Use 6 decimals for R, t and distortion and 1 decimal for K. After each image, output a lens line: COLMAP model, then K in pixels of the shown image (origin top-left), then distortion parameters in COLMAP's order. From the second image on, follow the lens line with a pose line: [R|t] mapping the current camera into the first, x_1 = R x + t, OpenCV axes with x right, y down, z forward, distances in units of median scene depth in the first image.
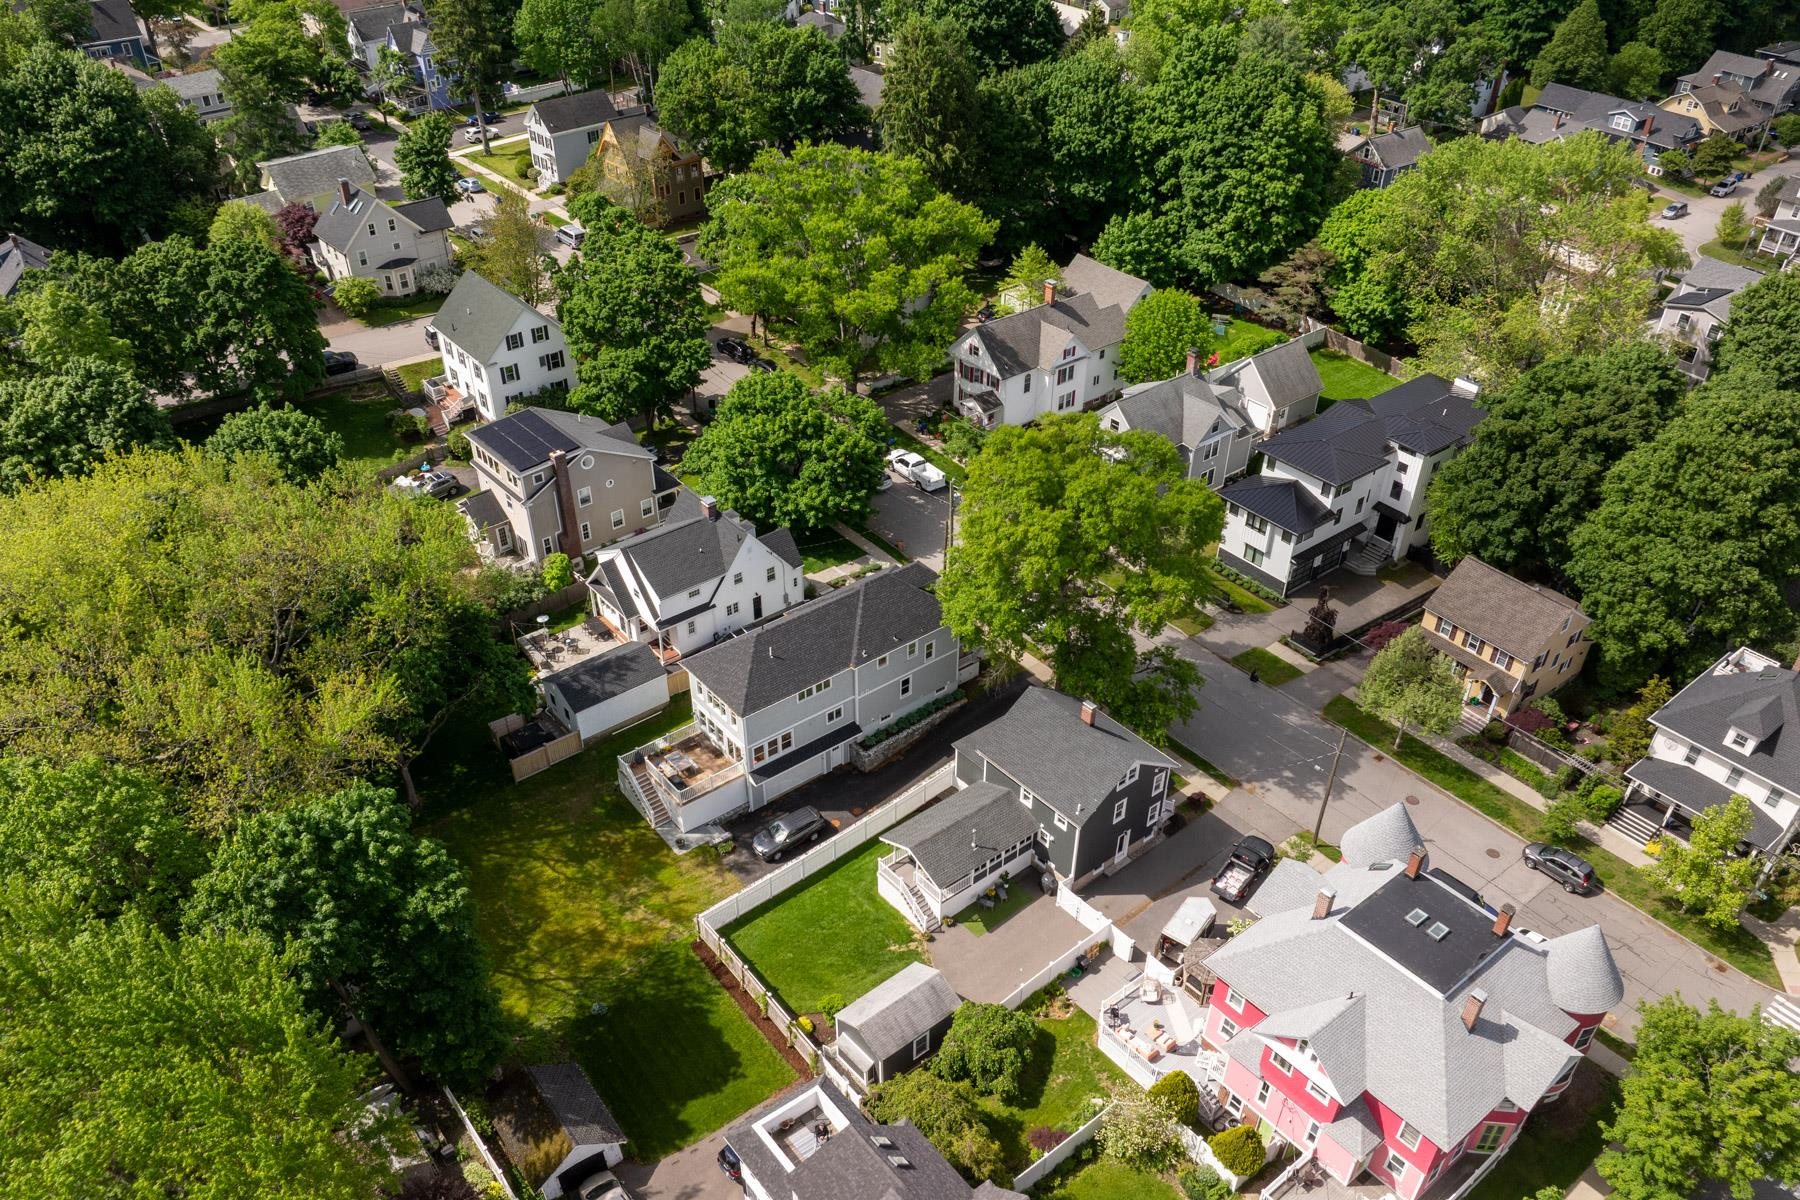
lens RADIAL K [[1307.2, 0, 900.0], [0, 1307.2, 600.0], [0, 0, 1]] dist [-0.068259, -0.000909]
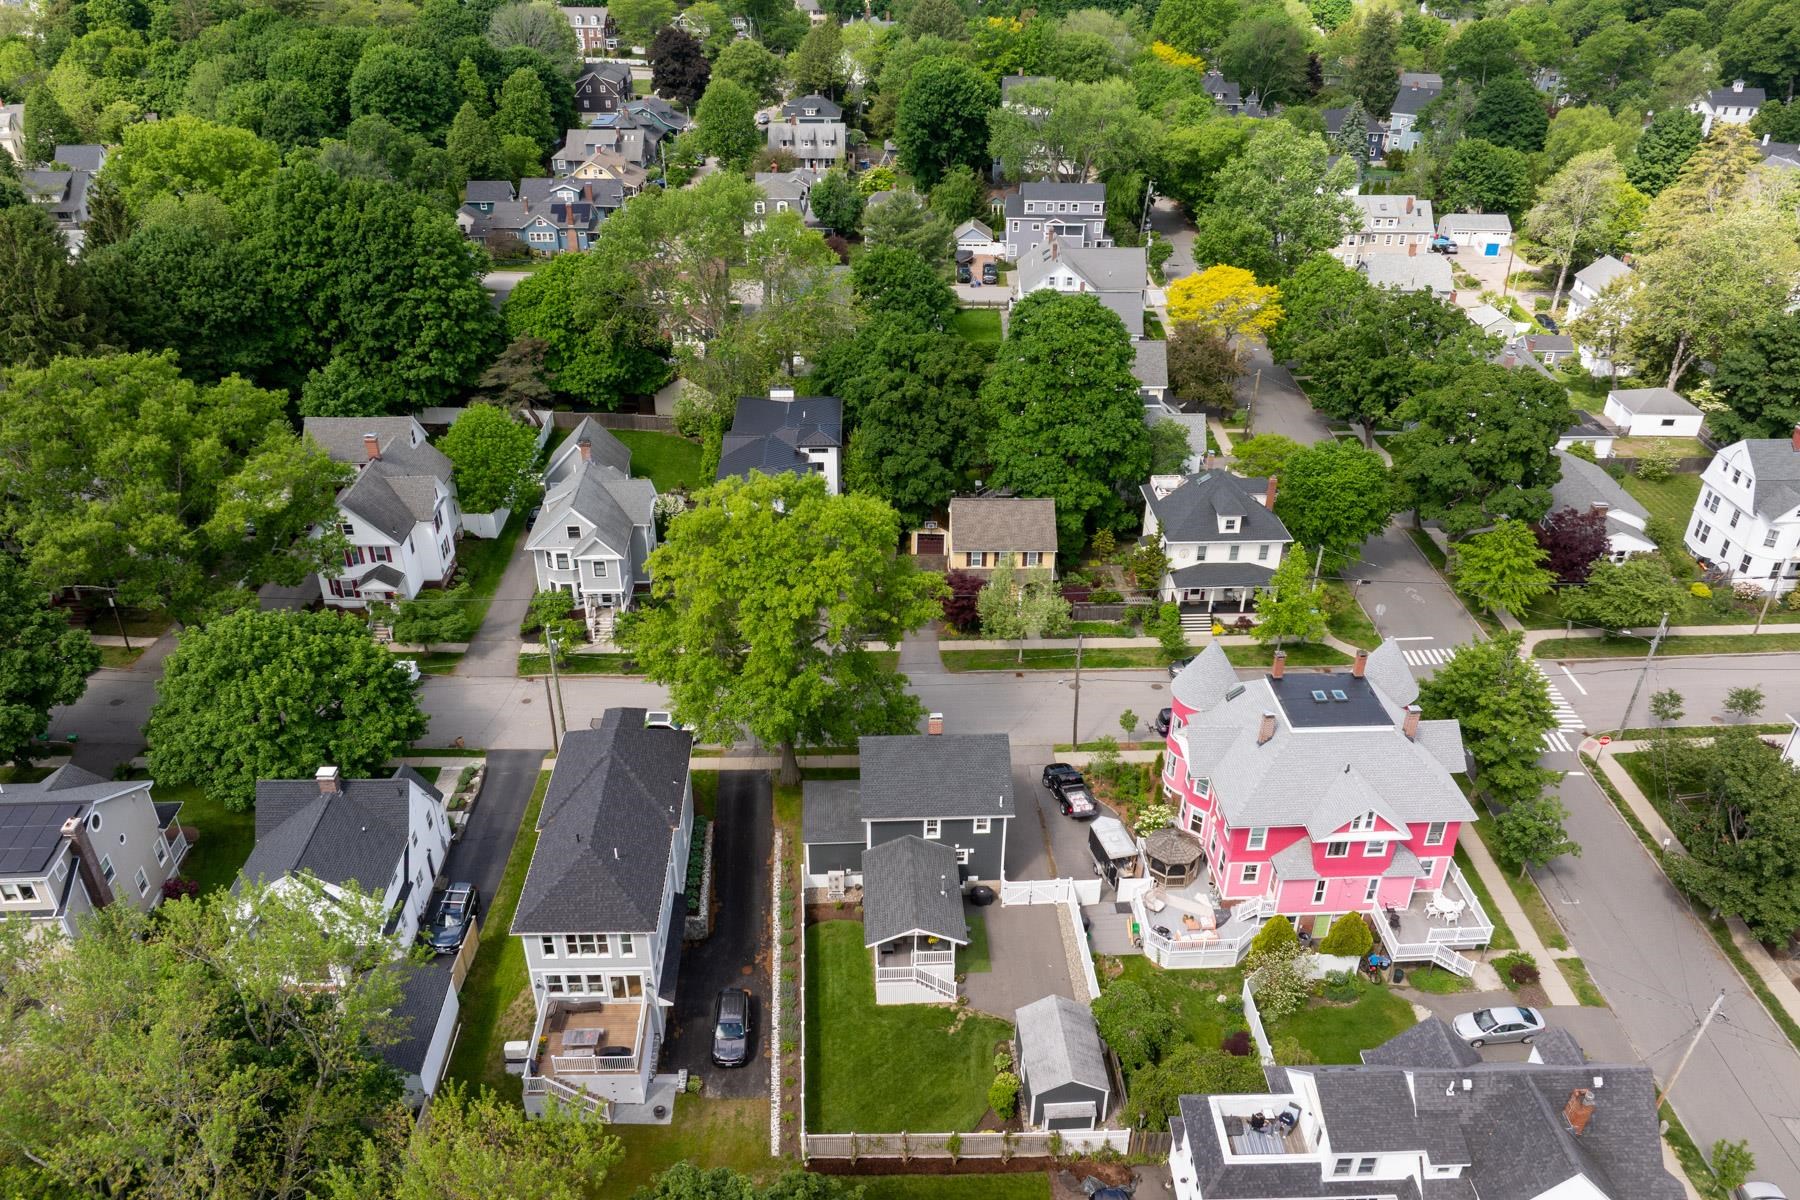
lens RADIAL K [[1311.4, 0, 741.1], [0, 1311.4, 645.8], [0, 0, 1]] dist [-0.034668, 0.002902]
pose [[0.634313, -0.389888, 0.667559, -0.462811], [0.452474, 0.887391, 0.088341, -0.095766], [-0.626829, 0.246017, 0.739298, 0.251907]]
